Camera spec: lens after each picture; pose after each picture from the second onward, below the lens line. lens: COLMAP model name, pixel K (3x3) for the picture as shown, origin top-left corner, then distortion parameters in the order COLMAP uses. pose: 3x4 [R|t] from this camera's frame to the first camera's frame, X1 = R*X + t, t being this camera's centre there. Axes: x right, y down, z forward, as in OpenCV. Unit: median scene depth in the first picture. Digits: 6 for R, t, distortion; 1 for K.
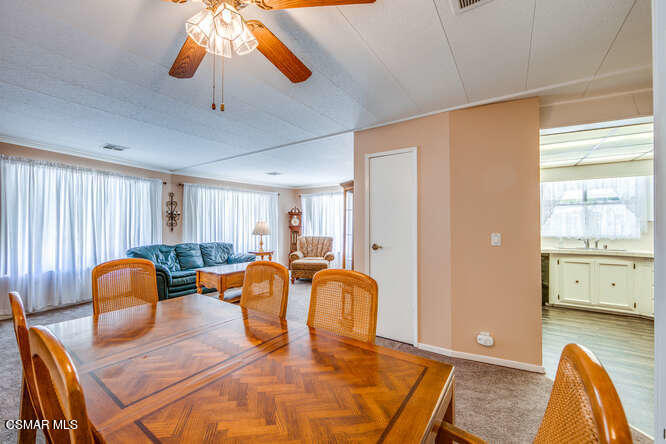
lens RADIAL K [[268.3, 0, 311.3], [0, 268.3, 221.5], [0, 0, 1]] dist [-0.006911, -0.000216]
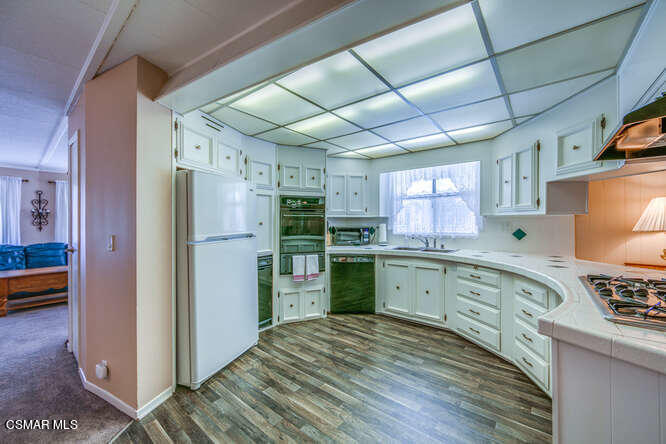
lens RADIAL K [[268.3, 0, 331.2], [0, 268.3, 218.4], [0, 0, 1]] dist [-0.006911, -0.000216]
pose [[0.998735, -0.008108, -0.049618, 0.778751], [0.008088, 0.999967, -0.000610, 0.002819], [0.049621, 0.000208, 0.998768, 0.125320]]
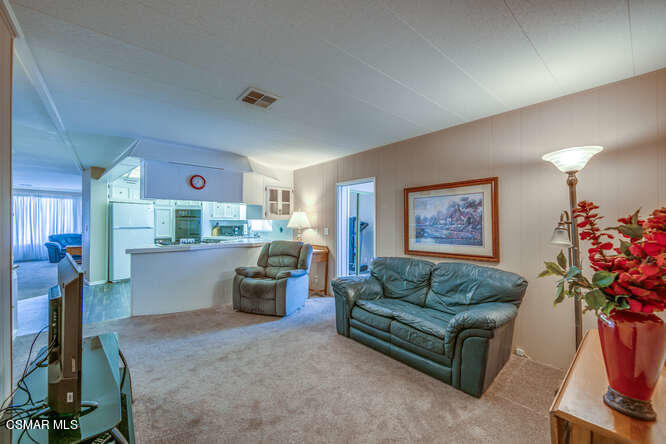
lens RADIAL K [[268.3, 0, 335.2], [0, 268.3, 221.8], [0, 0, 1]] dist [-0.006911, -0.000216]
pose [[0.975351, 0.000251, -0.220658, 2.113682], [0.000642, 0.999992, 0.003977, 0.003816], [0.220657, -0.004021, 0.975343, -0.580279]]
